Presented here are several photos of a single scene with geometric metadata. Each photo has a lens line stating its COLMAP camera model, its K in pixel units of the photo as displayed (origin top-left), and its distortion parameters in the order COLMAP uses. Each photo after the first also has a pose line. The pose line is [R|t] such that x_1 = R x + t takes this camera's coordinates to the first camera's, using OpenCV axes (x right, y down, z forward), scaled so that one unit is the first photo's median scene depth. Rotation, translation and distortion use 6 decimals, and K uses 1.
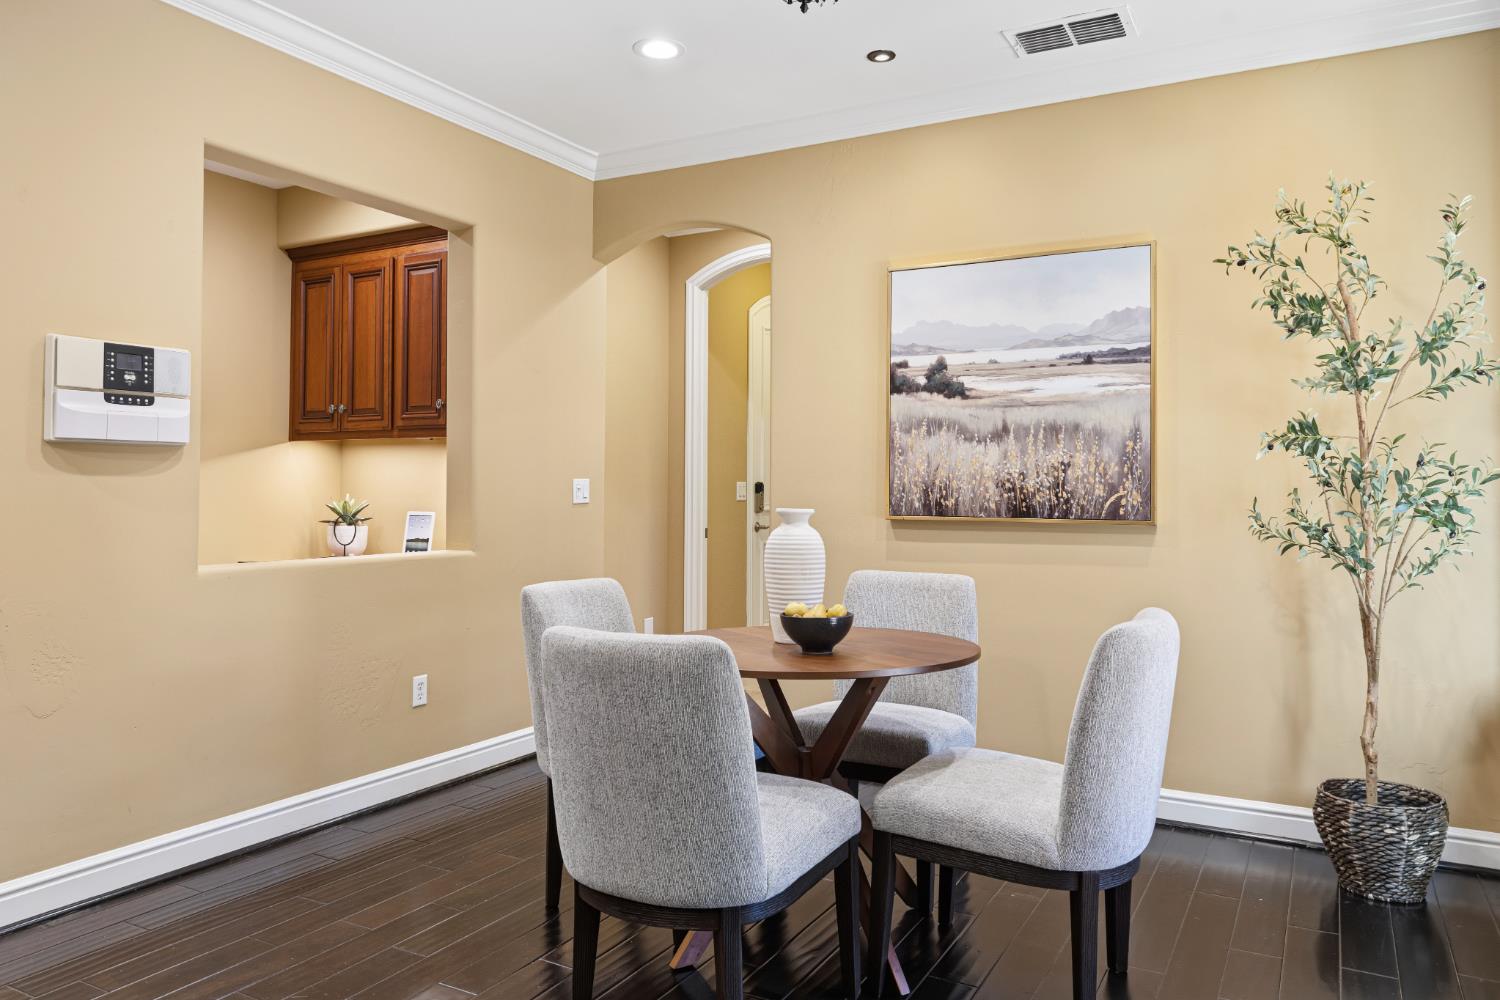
lens RADIAL K [[1046.5, 0, 748.5], [0, 1046.5, 489.3], [0, 0, 1]] dist [-0.011833, -0.002620]
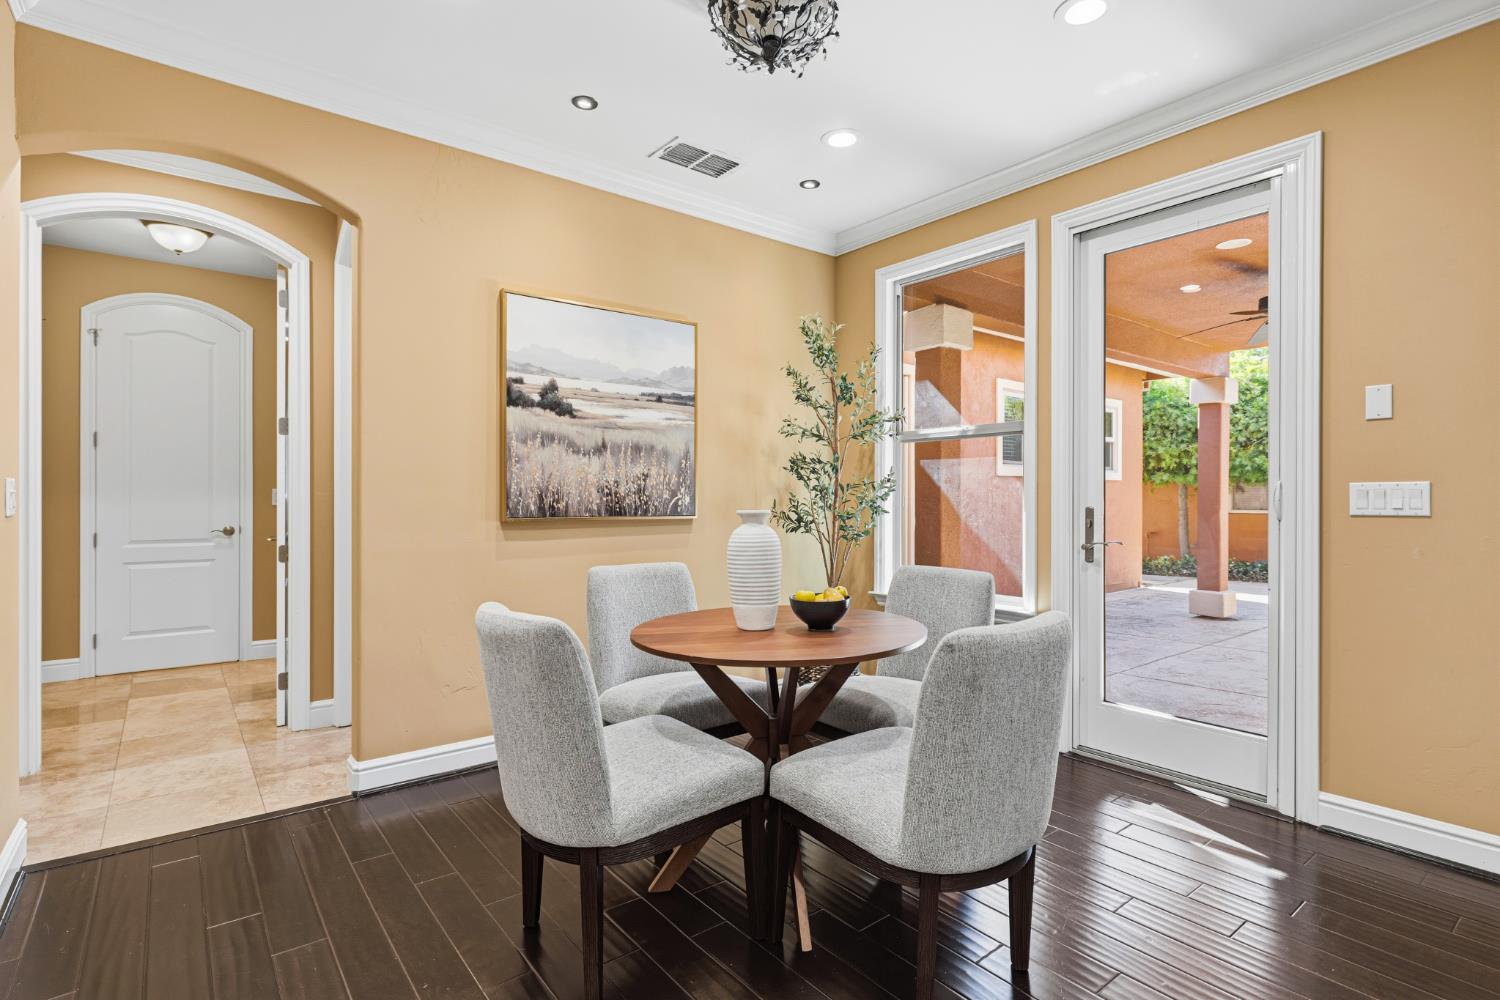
lens RADIAL K [[723.5, 0, 748.1], [0, 723.5, 506.1], [0, 0, 1]] dist [-0.013831, -0.000846]
pose [[0.379205, -0.018719, 0.925123, -0.486816], [-0.001082, 0.999786, 0.020673, -0.003568], [-0.925312, -0.008841, 0.379103, 0.512464]]
